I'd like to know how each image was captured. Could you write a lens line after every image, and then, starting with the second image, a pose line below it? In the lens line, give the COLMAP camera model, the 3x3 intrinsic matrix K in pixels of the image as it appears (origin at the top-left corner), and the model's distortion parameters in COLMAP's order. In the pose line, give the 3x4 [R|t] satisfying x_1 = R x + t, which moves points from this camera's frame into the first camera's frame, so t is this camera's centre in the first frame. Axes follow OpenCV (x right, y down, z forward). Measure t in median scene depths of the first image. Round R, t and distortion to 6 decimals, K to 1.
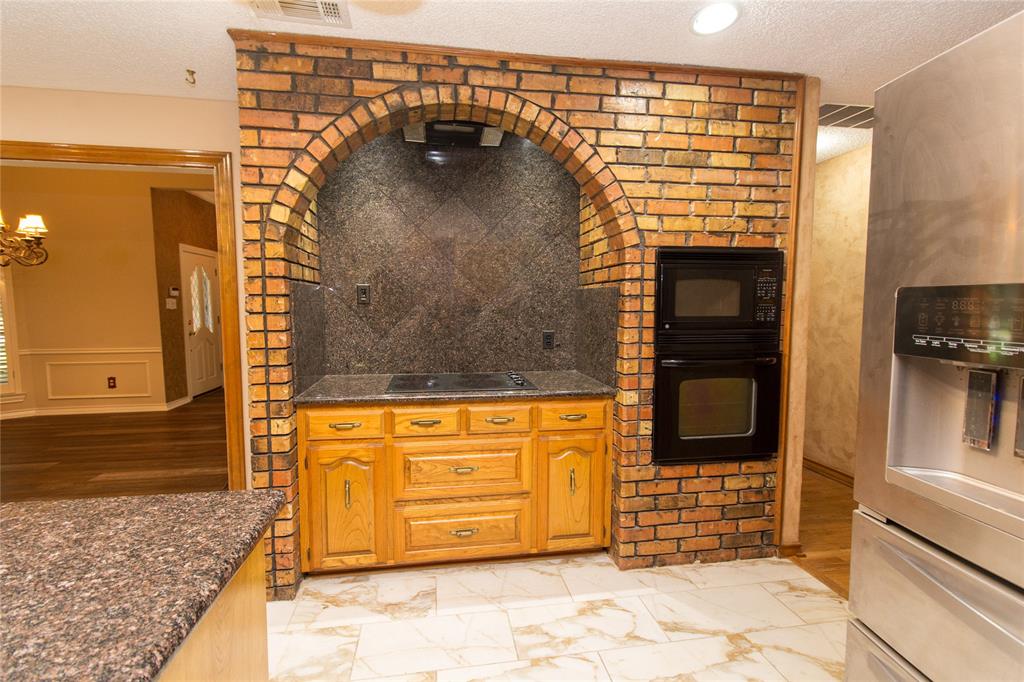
lens RADIAL K [[470.6, 0, 512.2], [0, 470.6, 339.5], [0, 0, 1]] dist [0.000231, 0.001005]
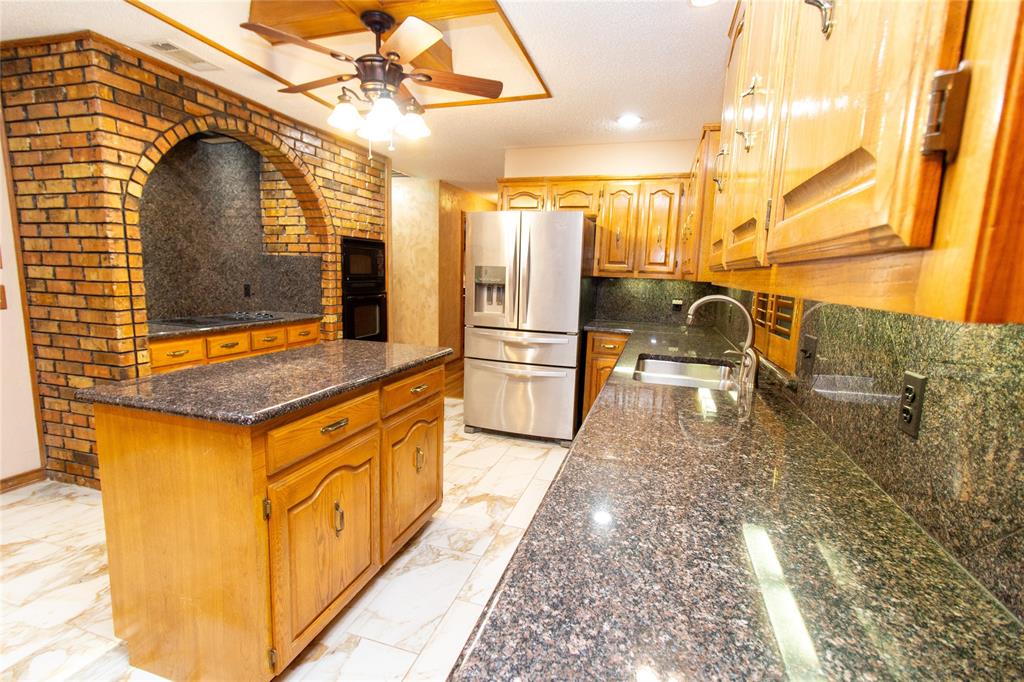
lens RADIAL K [[470.6, 0, 514.9], [0, 470.6, 340.2], [0, 0, 1]] dist [0.000231, 0.001005]
pose [[0.446530, -0.116212, 0.887190, -1.145221], [0.041653, 0.993155, 0.109128, 0.041059], [-0.893799, -0.011774, 0.448314, -0.475750]]
